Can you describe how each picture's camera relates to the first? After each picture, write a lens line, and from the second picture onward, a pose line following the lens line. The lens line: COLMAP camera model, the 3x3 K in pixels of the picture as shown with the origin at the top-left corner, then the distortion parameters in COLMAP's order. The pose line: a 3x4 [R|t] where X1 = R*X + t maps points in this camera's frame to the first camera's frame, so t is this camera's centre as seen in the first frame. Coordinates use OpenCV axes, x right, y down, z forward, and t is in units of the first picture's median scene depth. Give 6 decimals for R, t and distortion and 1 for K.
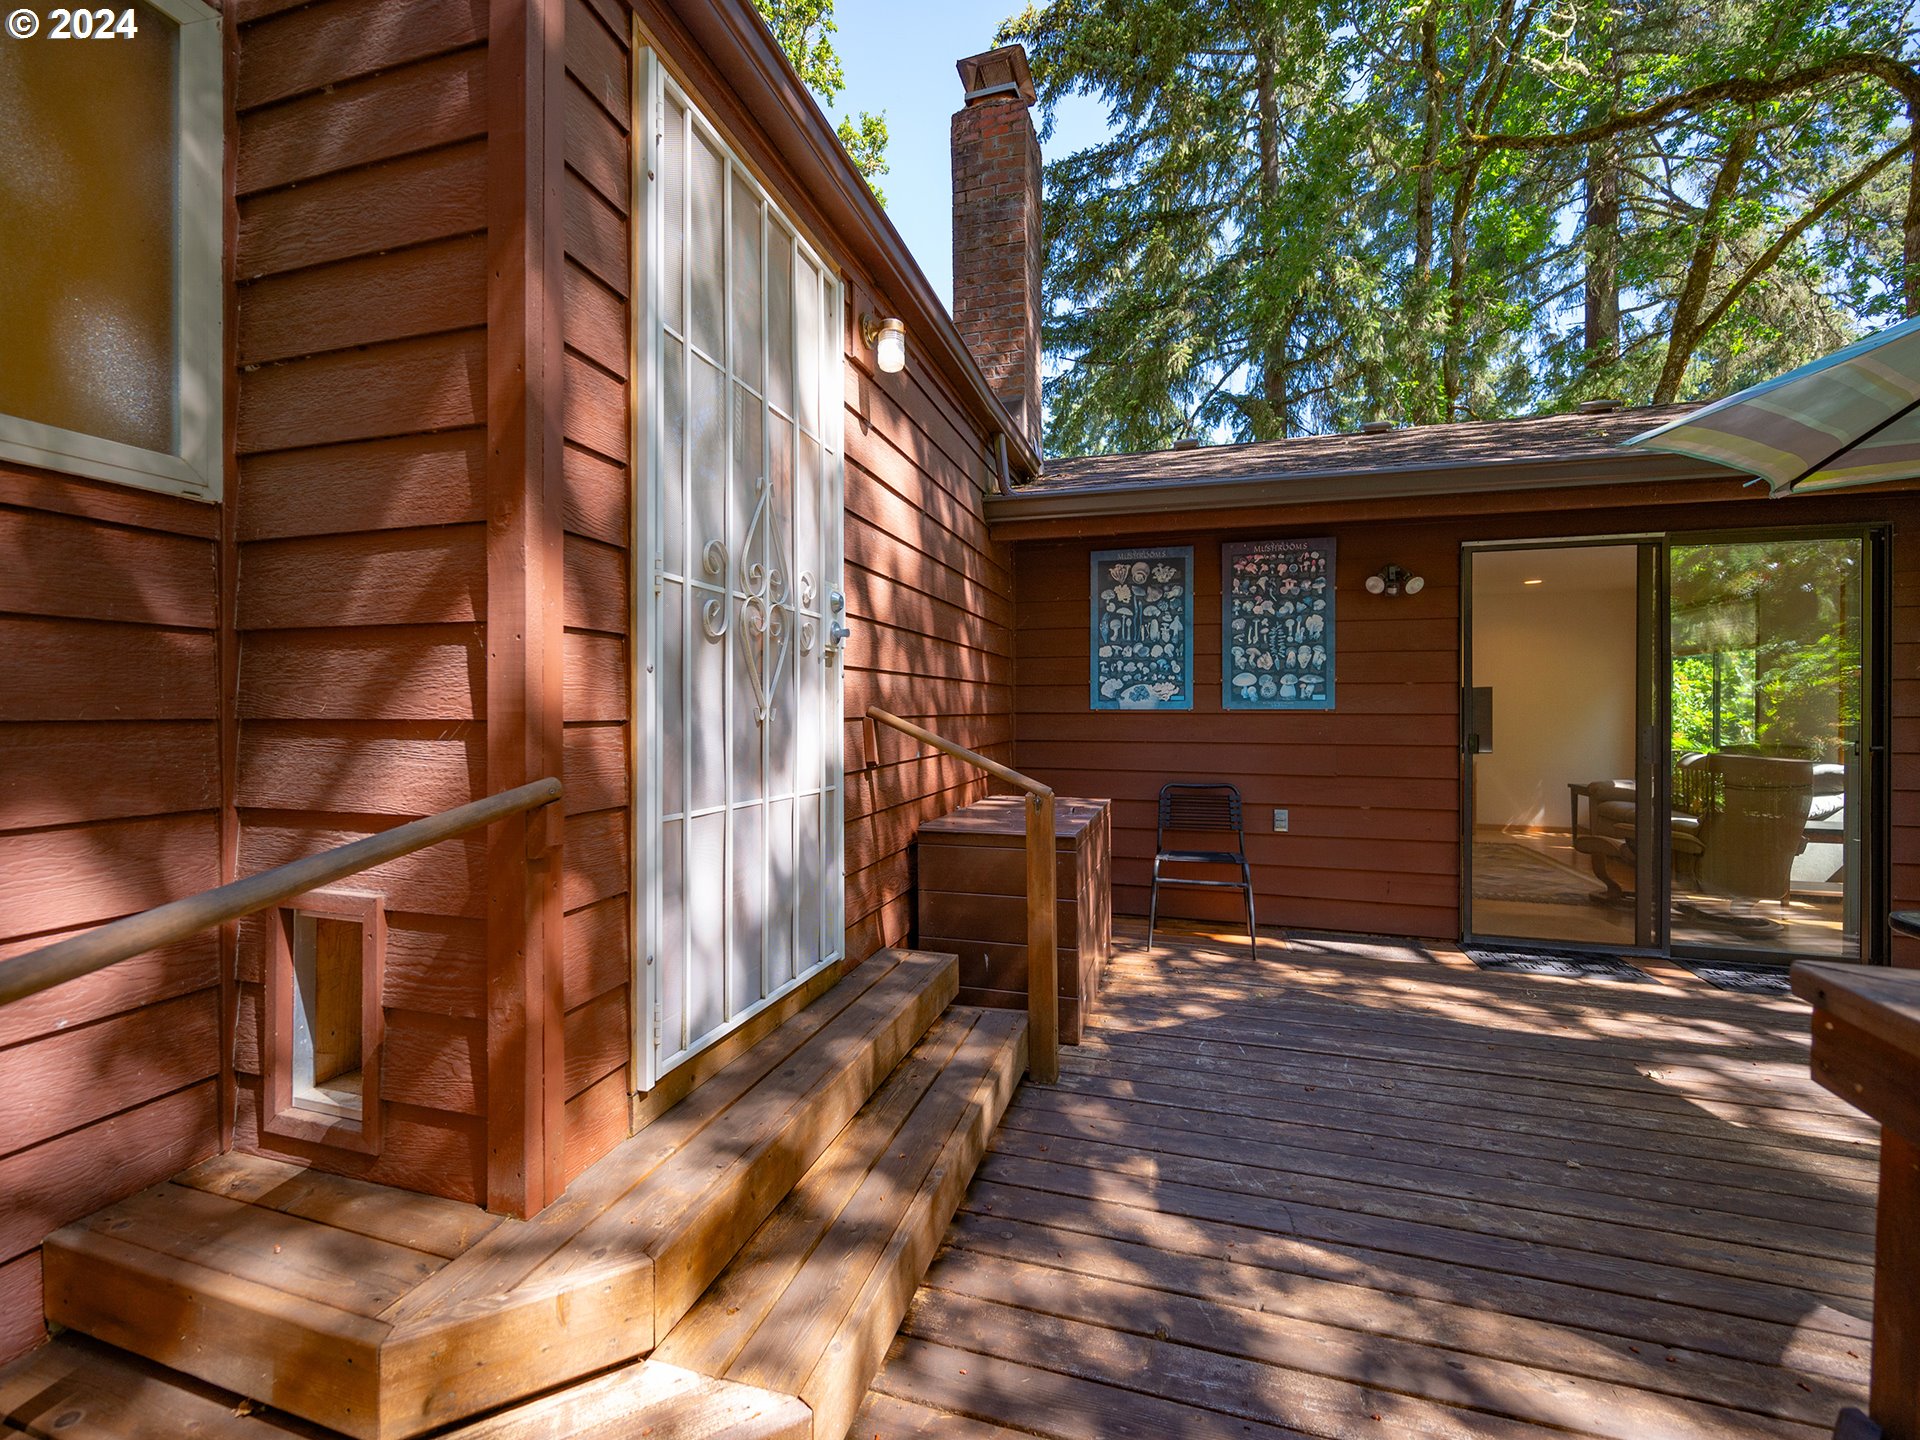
lens RADIAL K [[805.0, 0, 968.1], [0, 805.0, 702.8], [0, 0, 1]] dist [-0.003488, 0.000355]
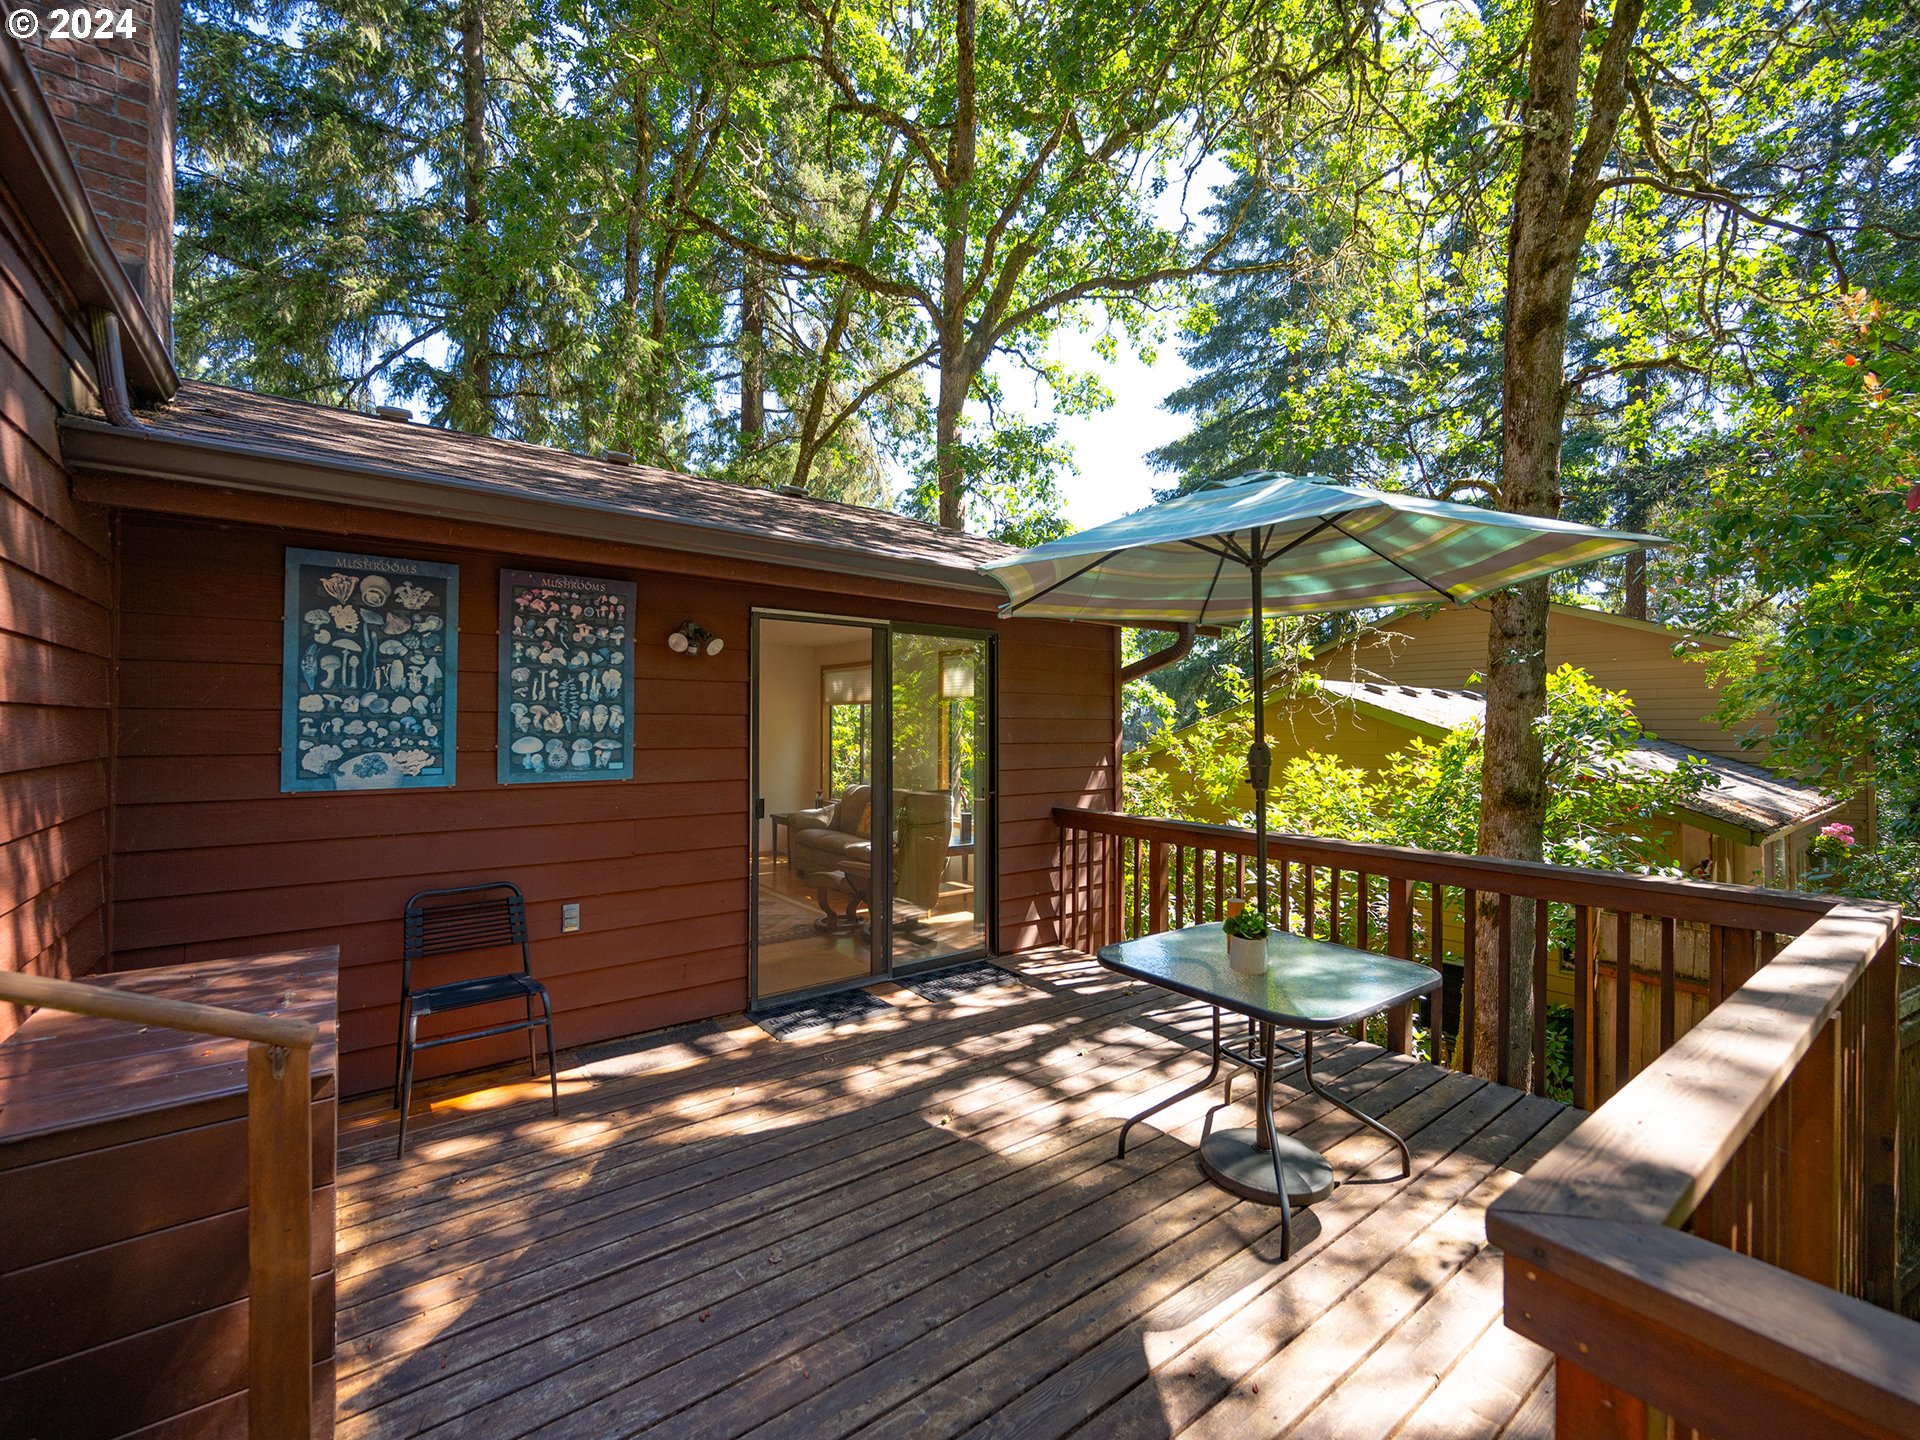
lens RADIAL K [[805.0, 0, 922.8], [0, 805.0, 704.8], [0, 0, 1]] dist [-0.003488, 0.000355]
pose [[0.610651, 0.023452, 0.791552, -0.044833], [-0.016143, 0.999722, -0.017166, -0.059738], [-0.791735, -0.002296, 0.610860, 0.203733]]
